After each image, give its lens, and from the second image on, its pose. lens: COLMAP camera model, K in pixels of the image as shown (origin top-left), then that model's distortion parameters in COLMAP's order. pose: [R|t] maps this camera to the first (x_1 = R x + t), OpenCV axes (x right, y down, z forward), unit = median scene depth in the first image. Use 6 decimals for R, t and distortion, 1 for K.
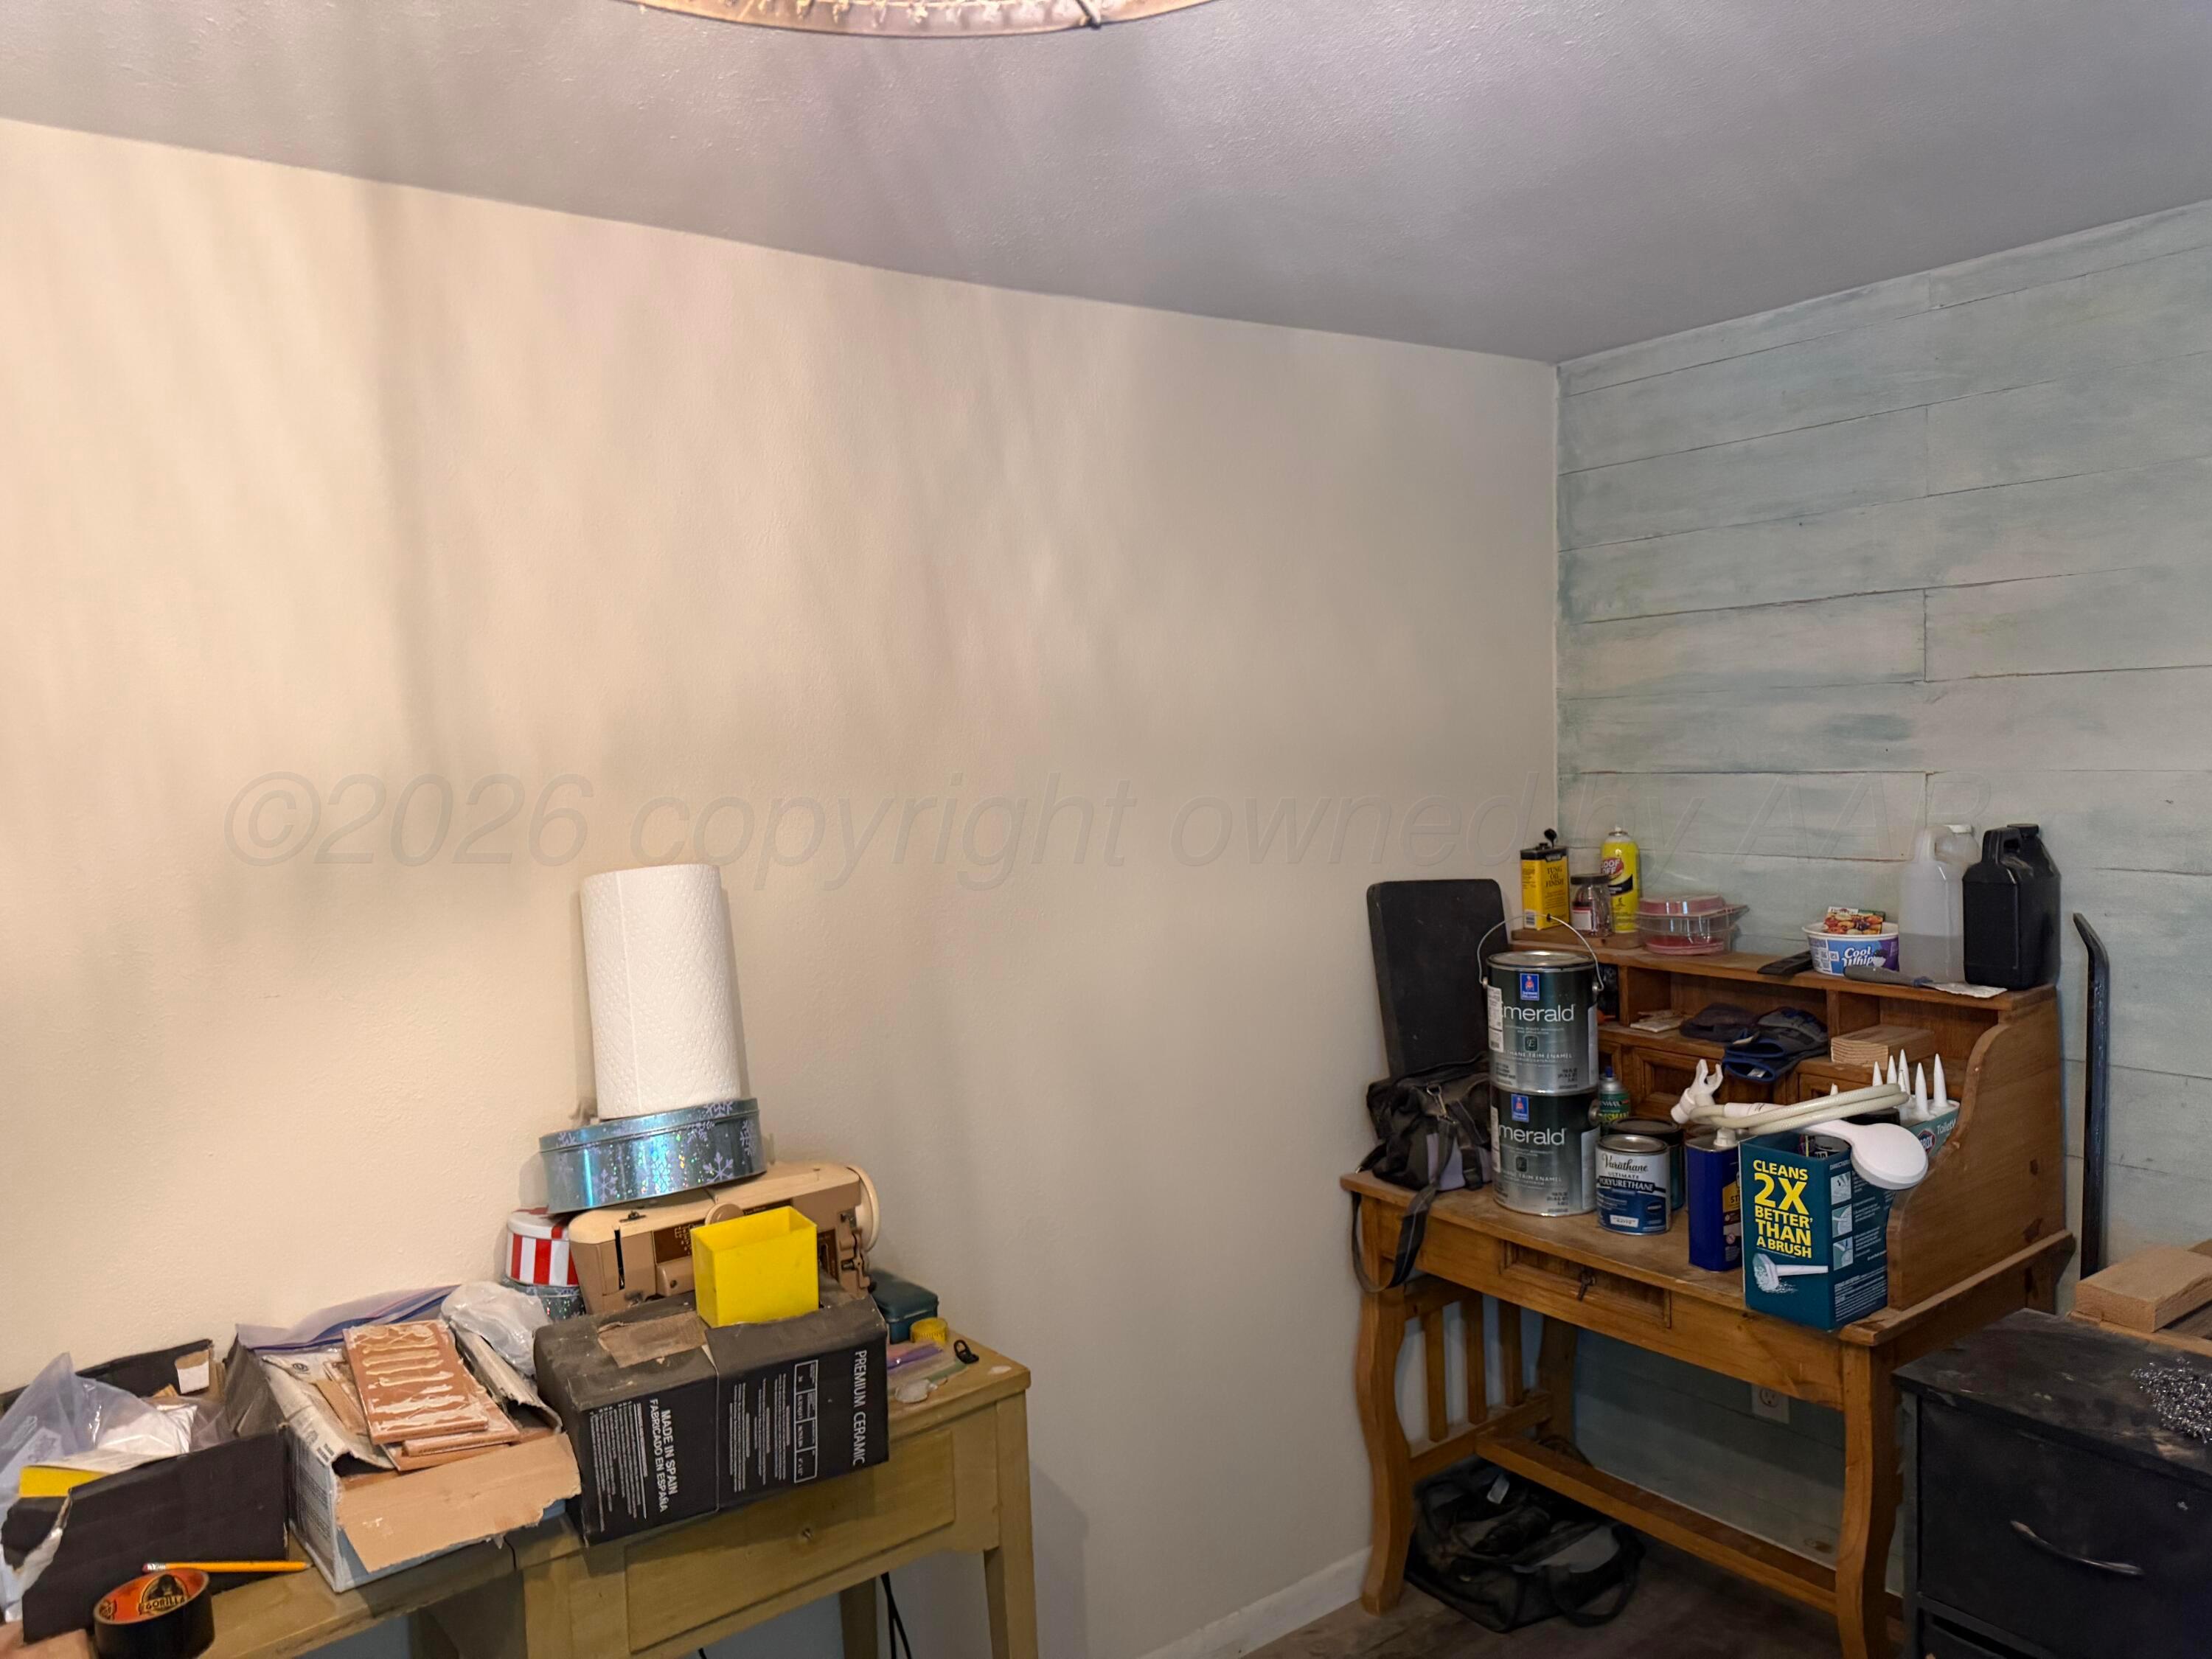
lens RADIAL K [[1563.6, 0, 1104.4], [0, 1563.6, 835.4], [0, 0, 1]] dist [-0.006594, -0.001303]
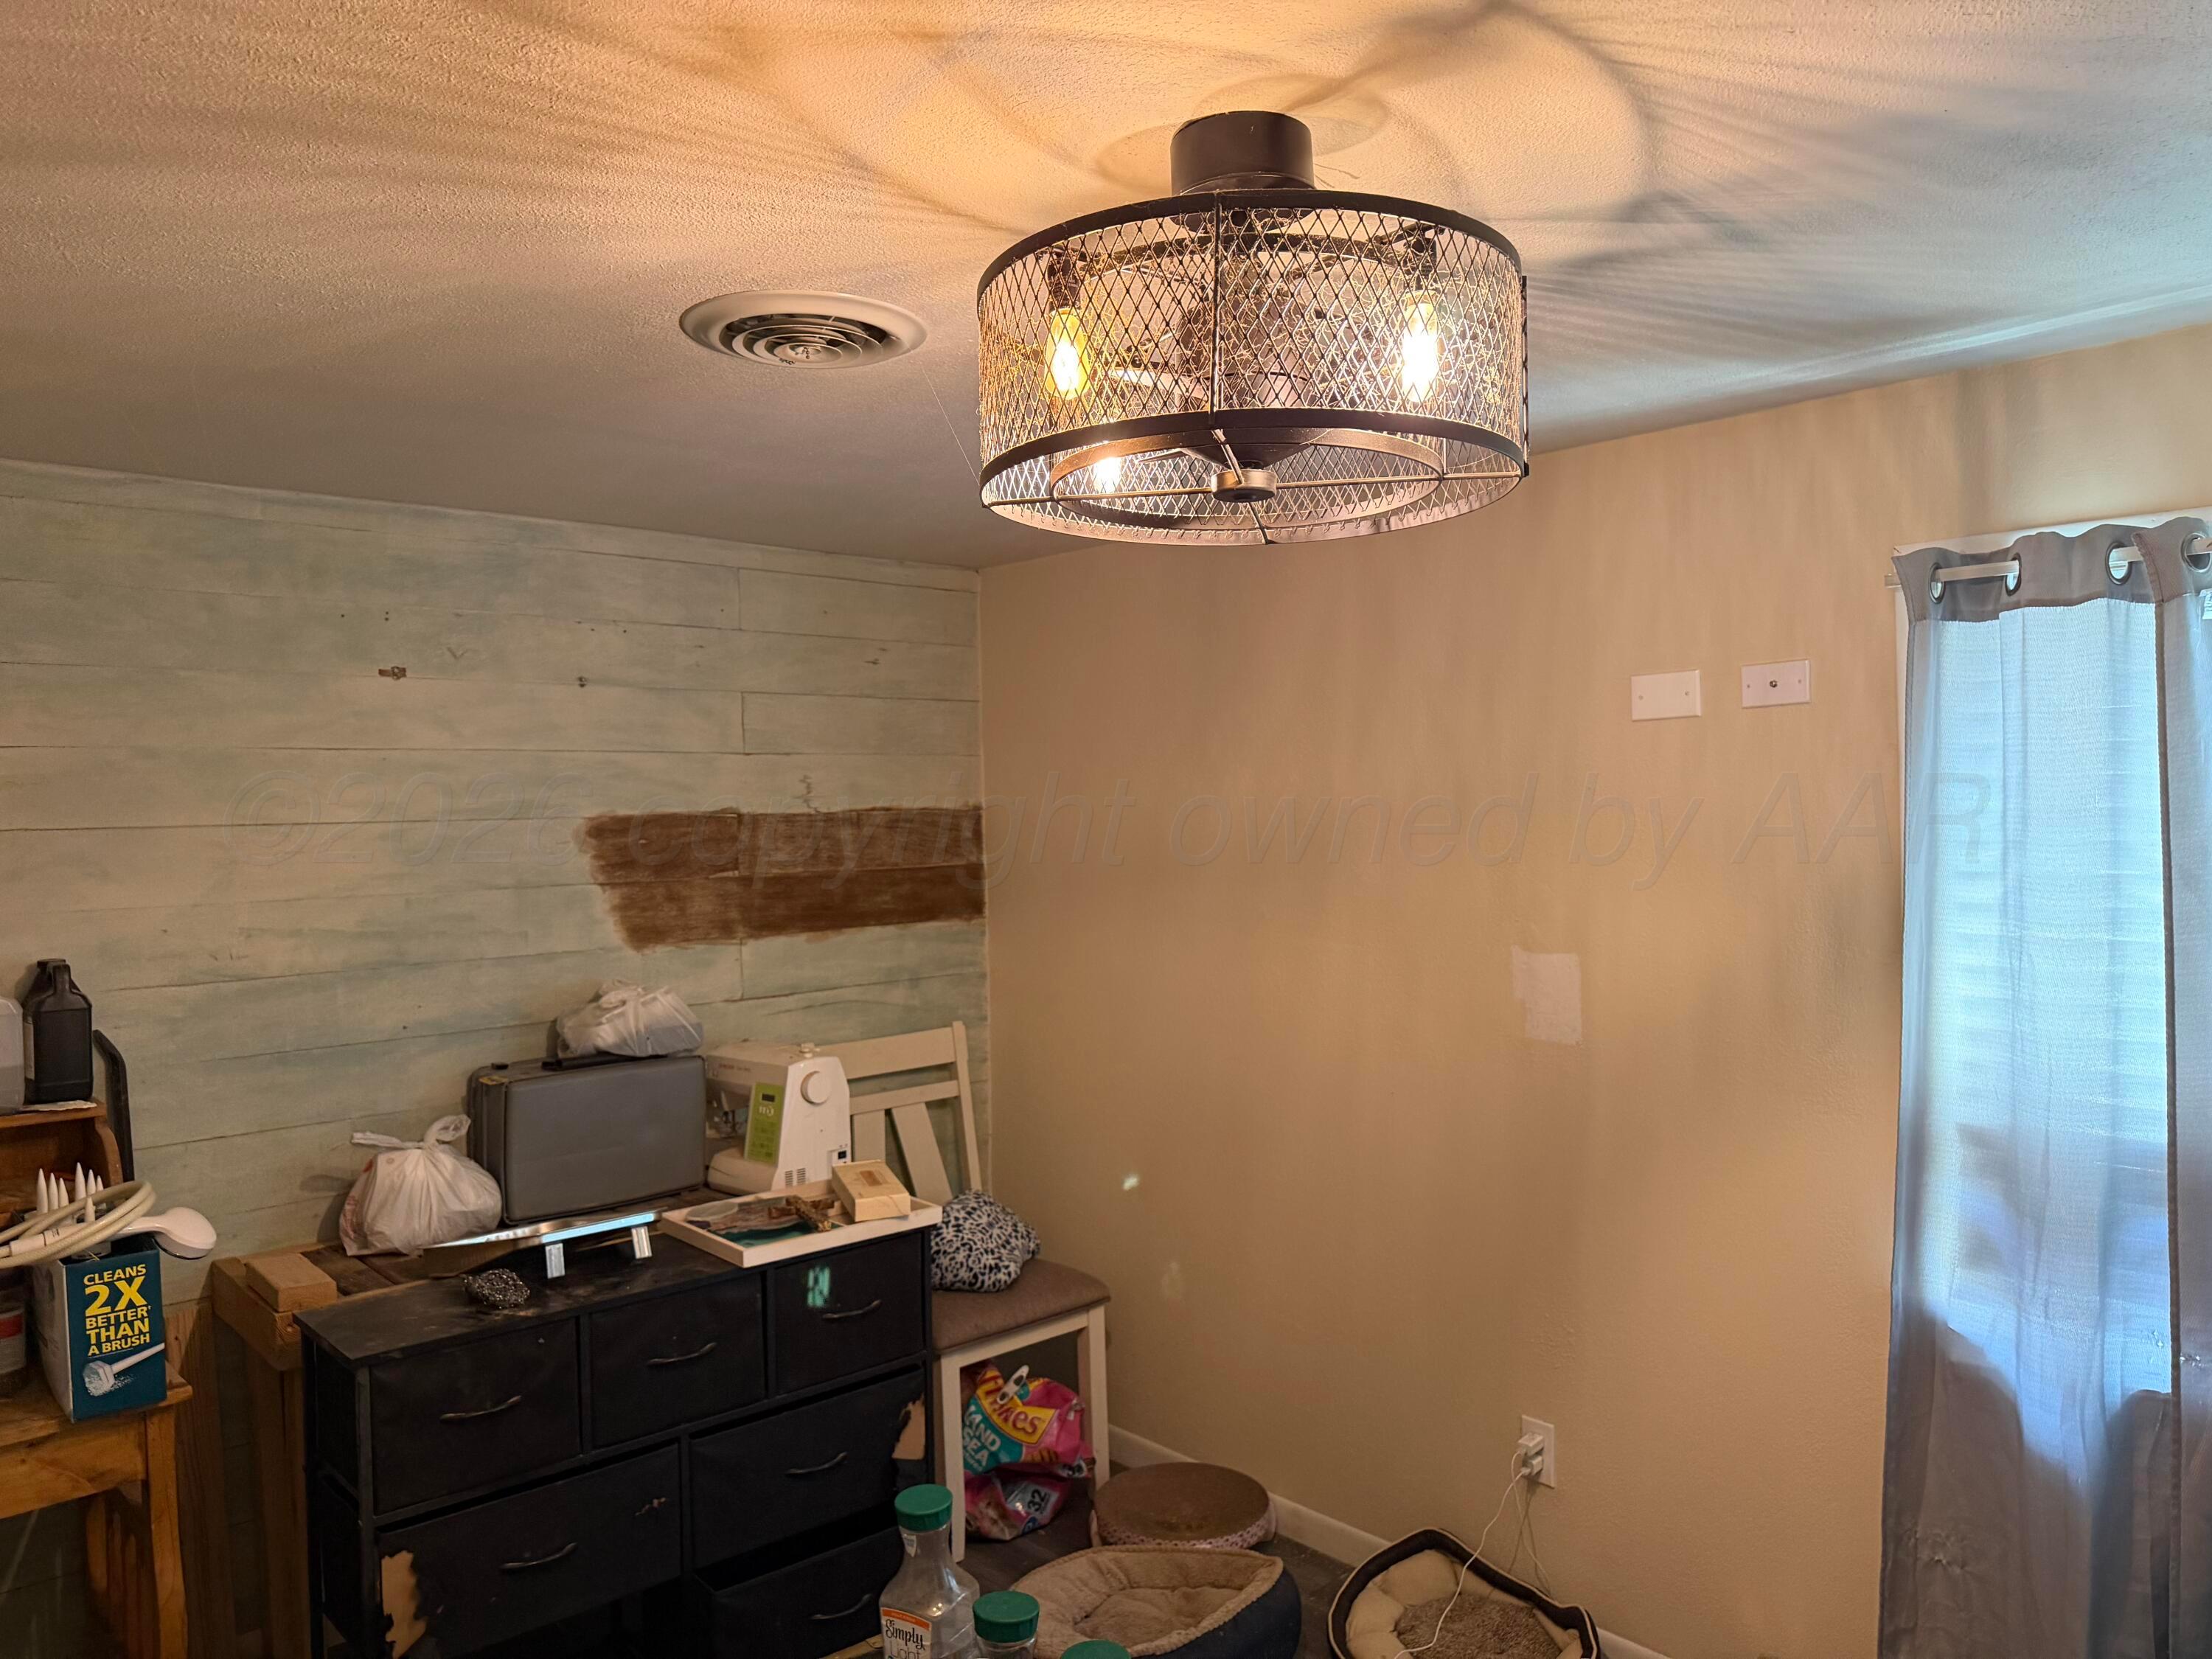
lens RADIAL K [[1563.6, 0, 1104.2], [0, 1563.6, 833.5], [0, 0, 1]] dist [-0.006594, -0.001303]
pose [[-0.087950, 0.014185, 0.996024, -0.720911], [0.087997, 0.996100, -0.006416, -0.027536], [-0.992231, 0.087083, -0.088855, 0.372301]]
